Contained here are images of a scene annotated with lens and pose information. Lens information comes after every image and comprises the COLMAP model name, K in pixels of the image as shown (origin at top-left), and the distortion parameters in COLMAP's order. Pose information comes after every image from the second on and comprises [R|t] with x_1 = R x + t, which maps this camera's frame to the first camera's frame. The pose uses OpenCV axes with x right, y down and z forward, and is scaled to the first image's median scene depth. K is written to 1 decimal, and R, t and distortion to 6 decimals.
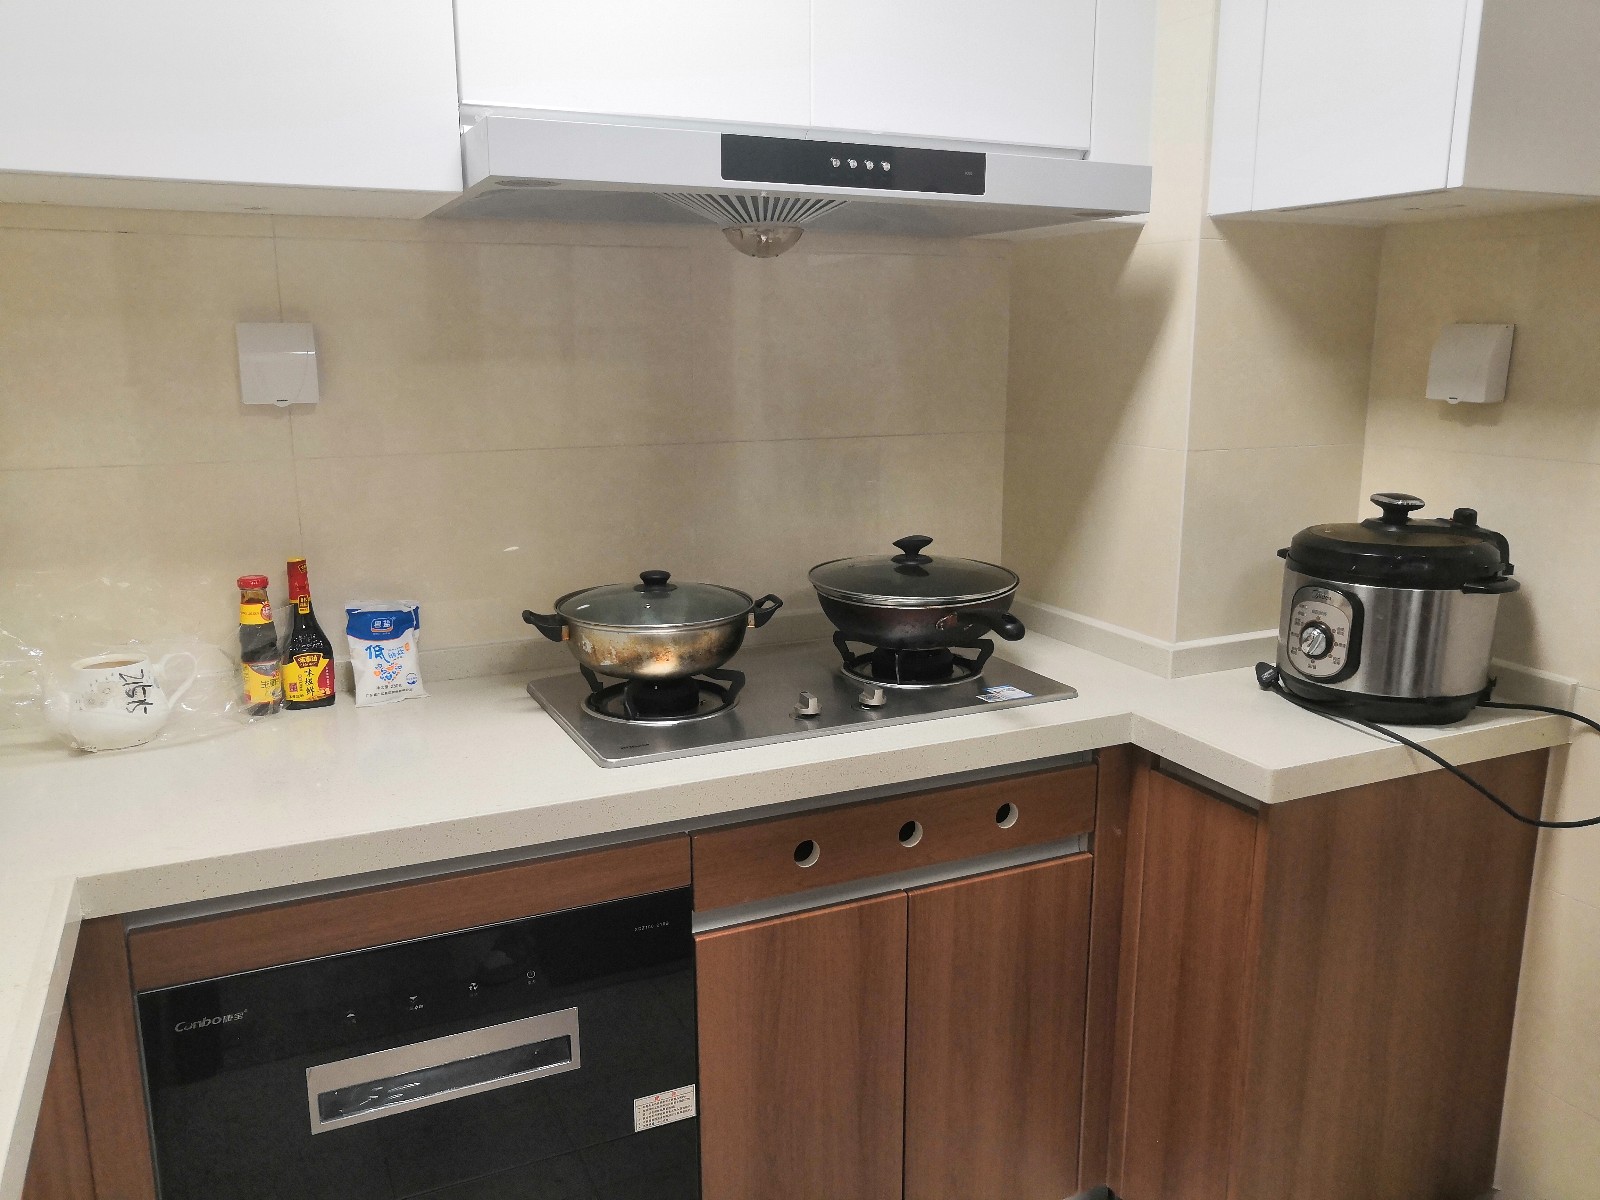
lens RADIAL K [[1282.6, 0, 827.4], [0, 1282.6, 602.4], [0, 0, 1]] dist [-0.061264, 0.099410]
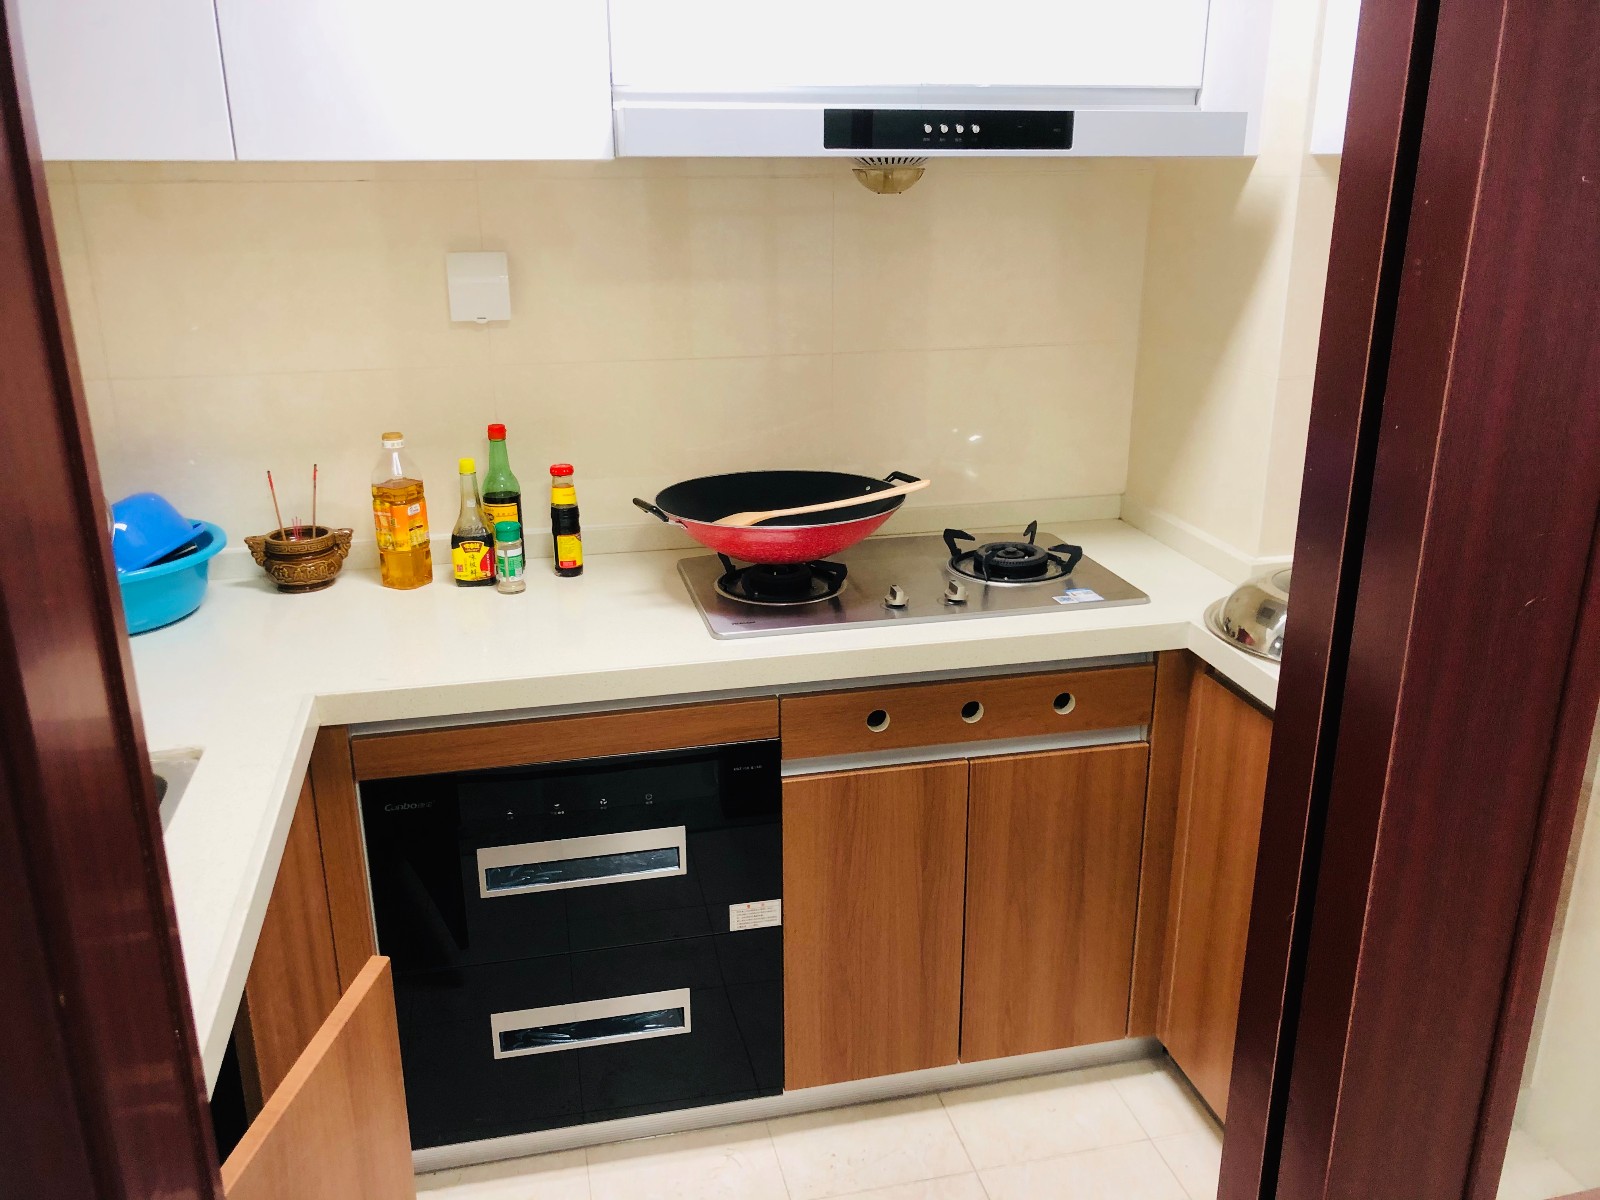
lens RADIAL K [[1316.7, 0, 800.1], [0, 1316.7, 598.1], [0, 0, 1]] dist [0.052160, -0.013184]
pose [[0.977489, 0.063715, -0.201136, 0.146871], [-0.042373, 0.993172, 0.108687, -0.047798], [0.206688, -0.097718, 0.973515, -0.200949]]
